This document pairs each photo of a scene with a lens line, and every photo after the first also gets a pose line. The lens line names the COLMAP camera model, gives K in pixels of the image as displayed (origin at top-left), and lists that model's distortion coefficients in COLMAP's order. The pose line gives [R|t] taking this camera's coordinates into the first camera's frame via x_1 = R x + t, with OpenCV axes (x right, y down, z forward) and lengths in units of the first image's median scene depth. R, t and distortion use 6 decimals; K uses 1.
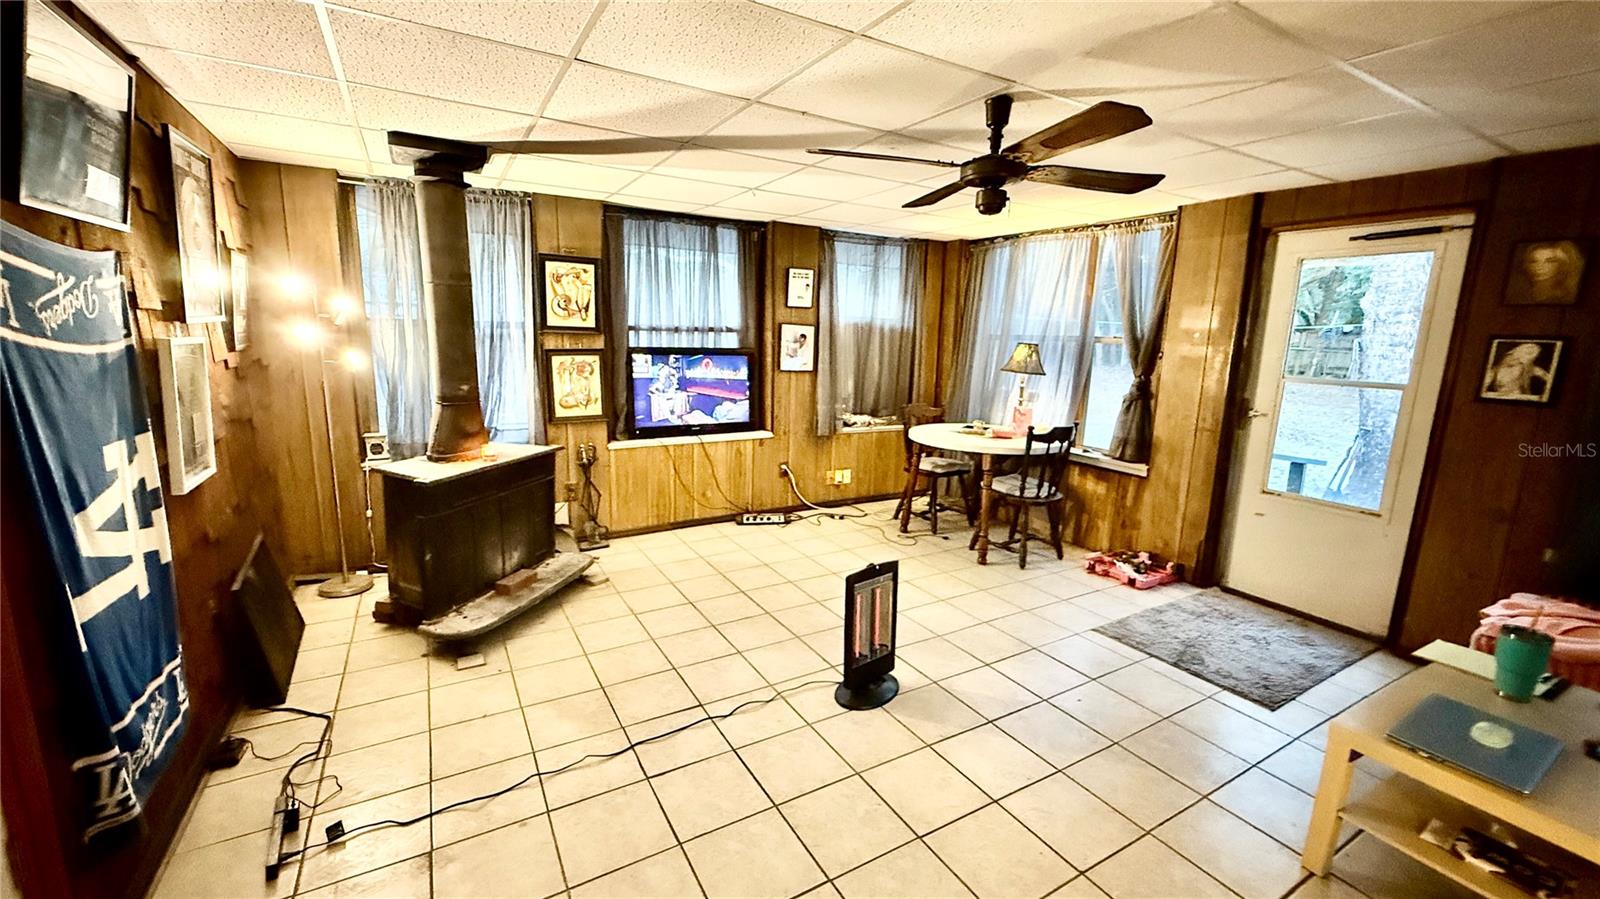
lens RADIAL K [[634.2, 0, 800.0], [0, 634.2, 449.5], [0, 0, 1]] dist [0.000002, 0.000047]
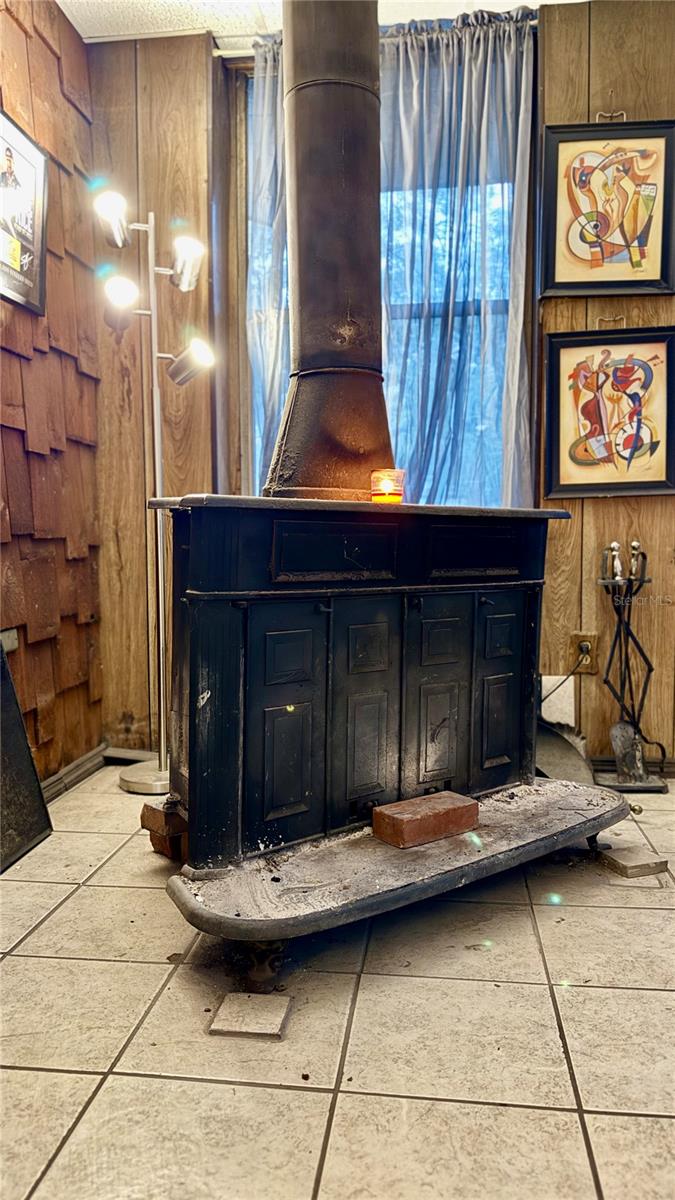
lens RADIAL K [[833.3, 0, 337.5], [0, 833.3, 600.0], [0, 0, 1]] dist [0.107447, -0.166761]
pose [[0.790100, 0.010327, -0.612891, -0.153285], [-0.086044, 0.991827, -0.094211, 0.113661], [0.606909, 0.127172, 0.784531, 0.480508]]
